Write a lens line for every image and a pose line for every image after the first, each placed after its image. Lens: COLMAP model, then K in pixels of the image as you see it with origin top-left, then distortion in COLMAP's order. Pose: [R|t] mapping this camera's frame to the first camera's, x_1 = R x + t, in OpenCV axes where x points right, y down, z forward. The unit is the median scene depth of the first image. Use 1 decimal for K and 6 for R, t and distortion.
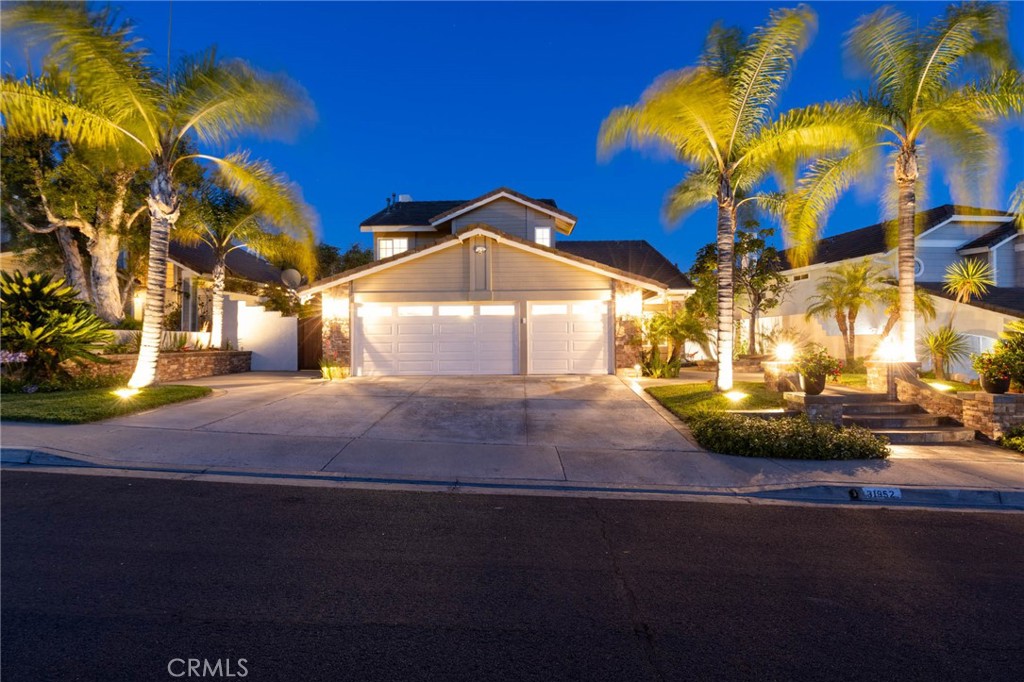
lens RADIAL K [[485.4, 0, 511.7], [0, 485.4, 337.7], [0, 0, 1]] dist [0.001770, 0.000038]
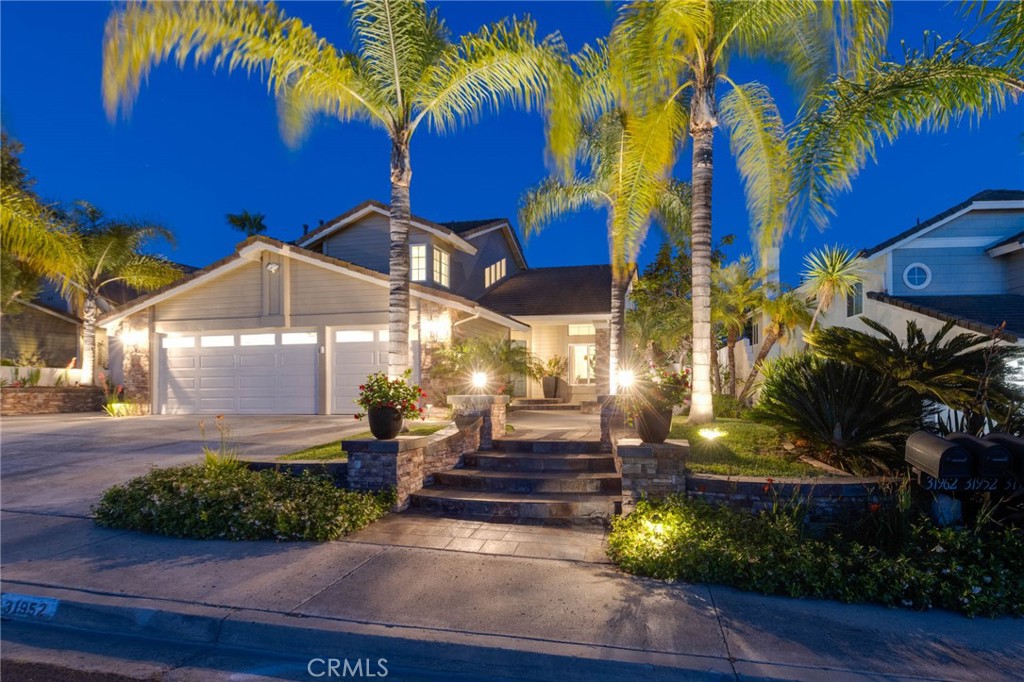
lens RADIAL K [[511.4, 0, 525.7], [0, 511.4, 379.2], [0, 0, 1]] dist [0.001885, 0.000223]
pose [[0.984431, -0.002167, -0.175758, 0.522251], [0.000908, 0.999973, -0.007243, 0.022078], [0.175769, 0.006970, 0.984407, 0.186855]]
